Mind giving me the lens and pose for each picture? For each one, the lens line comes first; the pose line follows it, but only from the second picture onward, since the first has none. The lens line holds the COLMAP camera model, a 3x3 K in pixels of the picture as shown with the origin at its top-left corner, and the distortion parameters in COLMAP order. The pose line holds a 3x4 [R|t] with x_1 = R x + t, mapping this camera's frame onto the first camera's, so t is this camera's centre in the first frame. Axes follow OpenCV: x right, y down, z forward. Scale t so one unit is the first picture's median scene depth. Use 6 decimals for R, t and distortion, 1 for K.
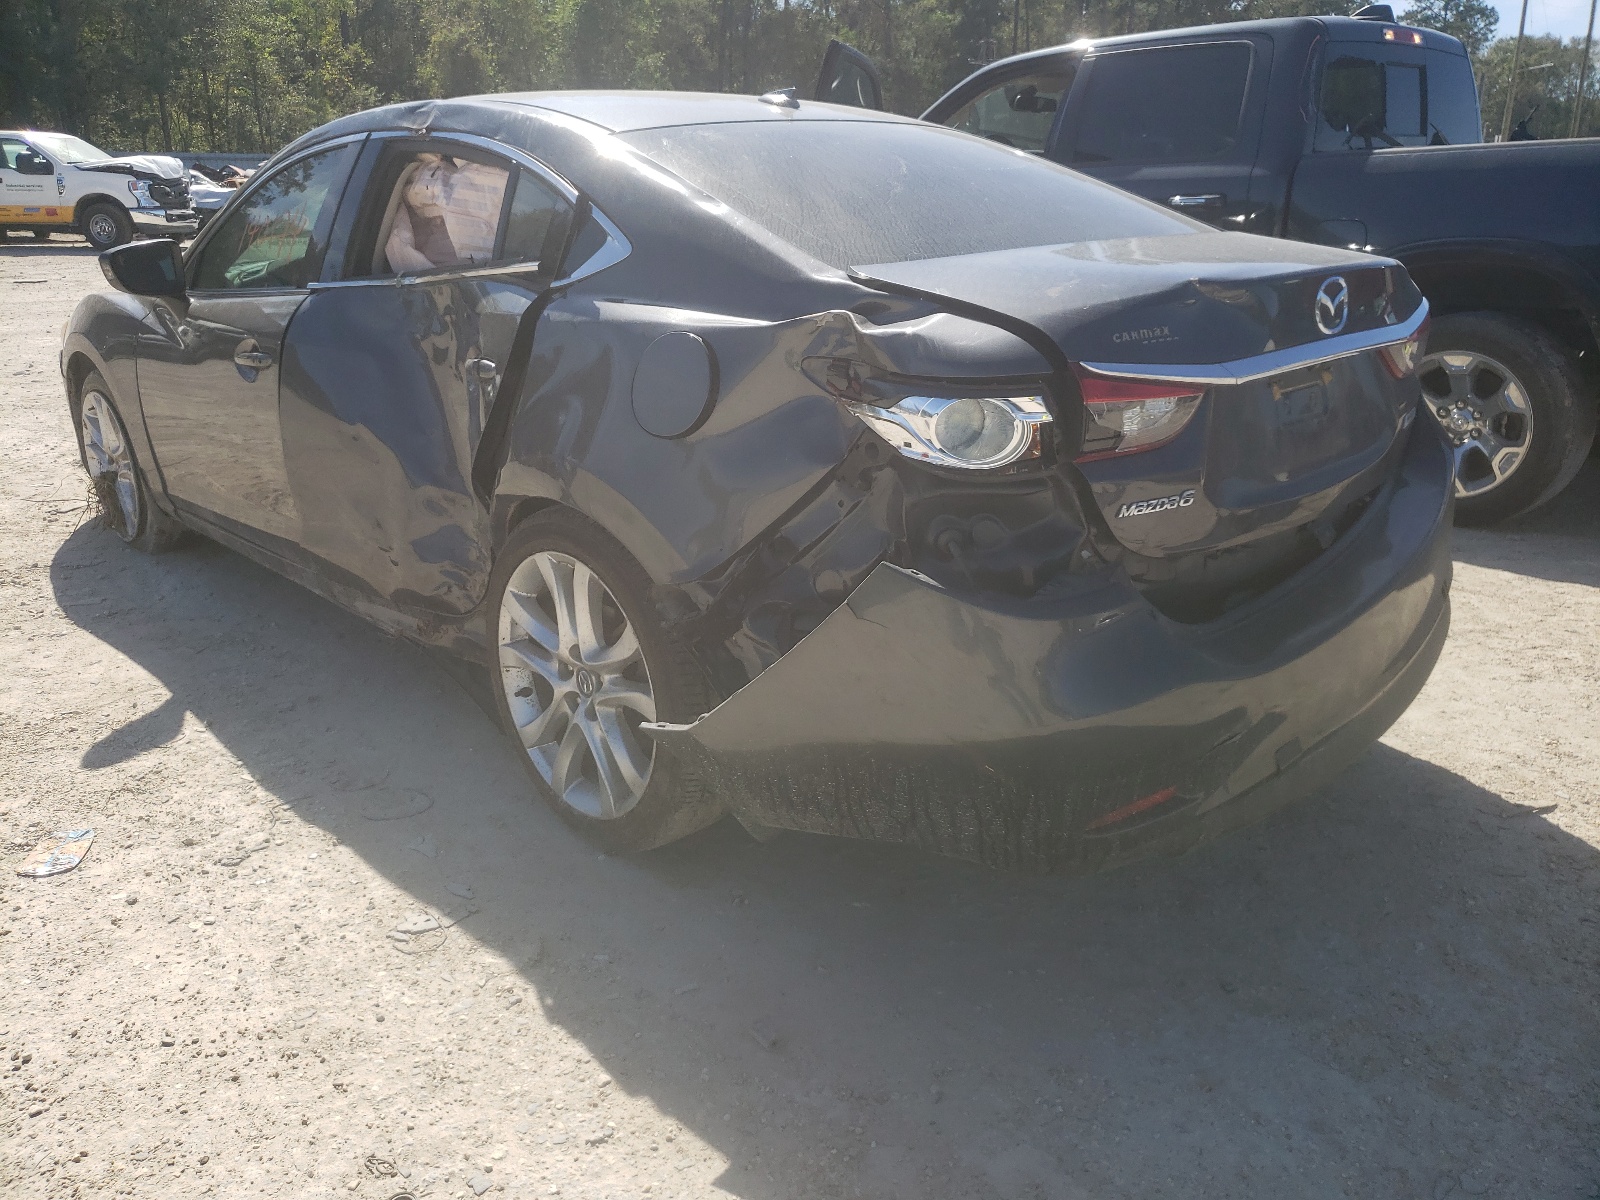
lens RADIAL K [[1187.9, 0, 794.3], [0, 1187.9, 595.3], [0, 0, 1]] dist [0.047428, 0.000757]
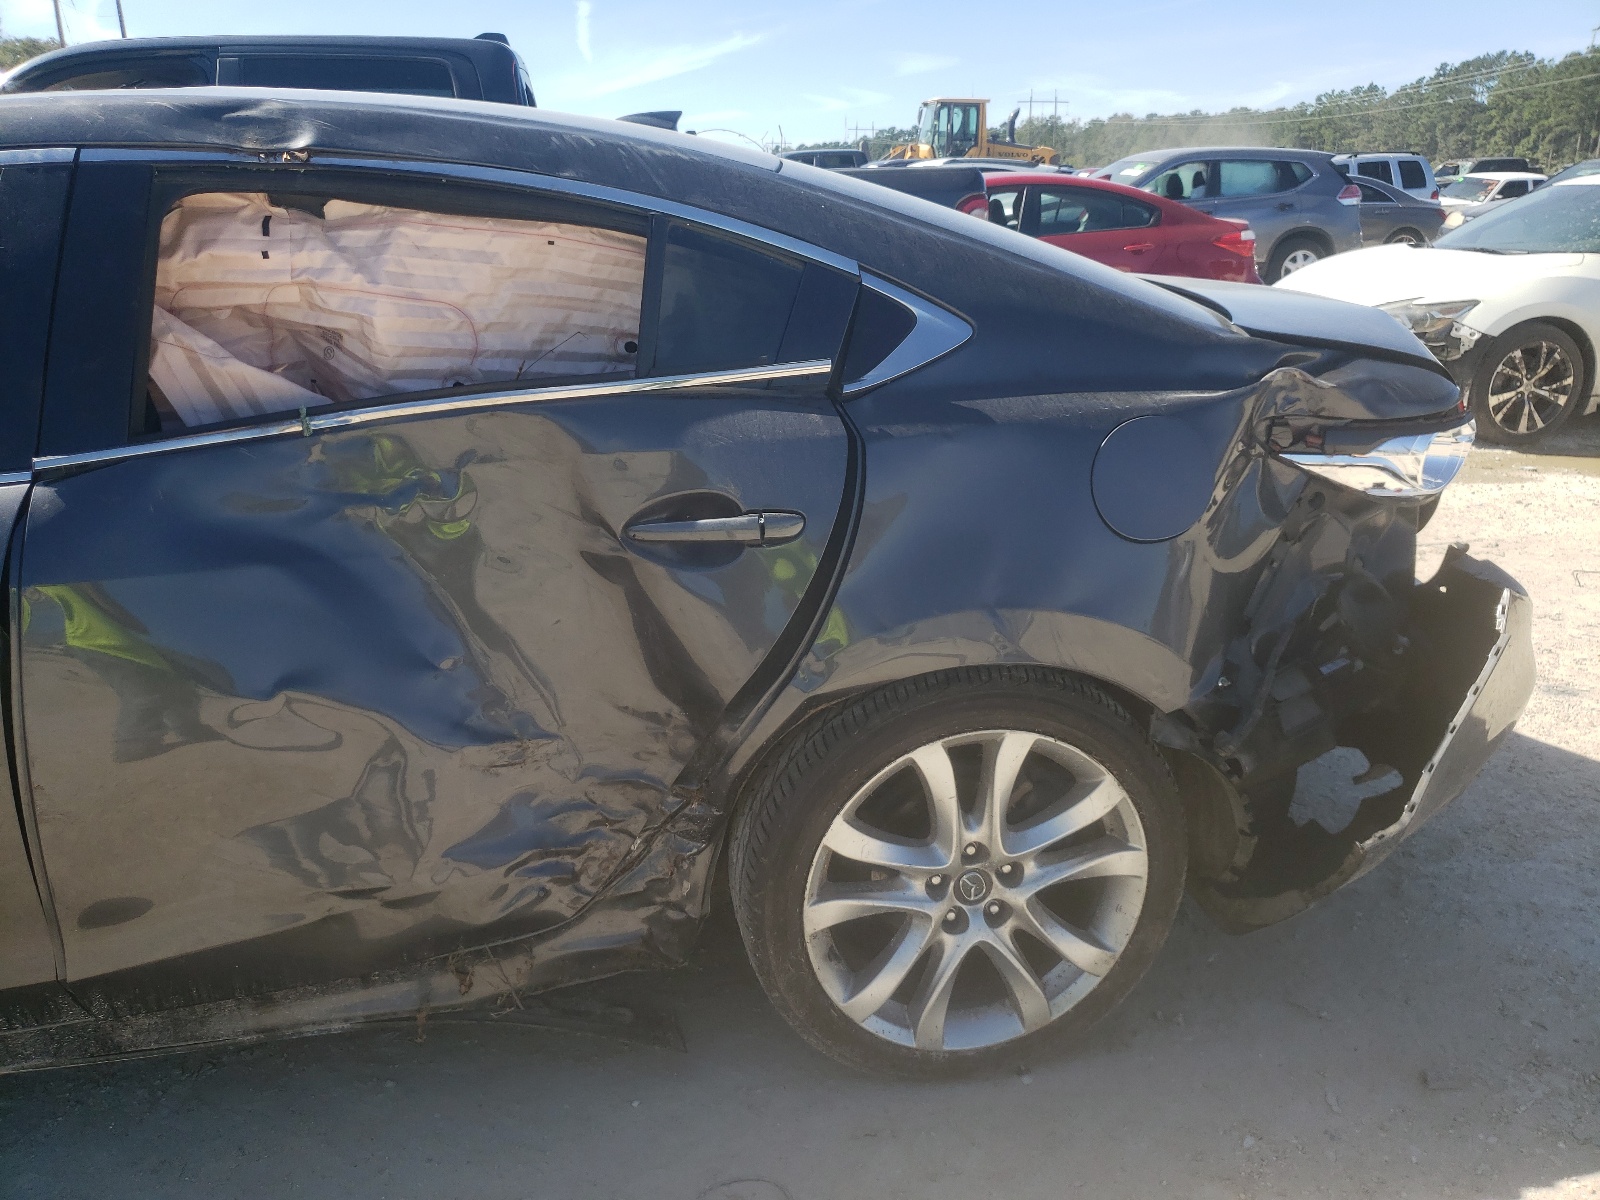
lens RADIAL K [[1187.9, 0, 796.7], [0, 1187.9, 606.7], [0, 0, 1]] dist [0.047428, 0.000757]
pose [[0.558374, -0.264545, 0.786279, -0.684068], [0.273692, 0.953471, 0.126435, -0.195941], [-0.783142, 0.144600, 0.604797, 0.516157]]
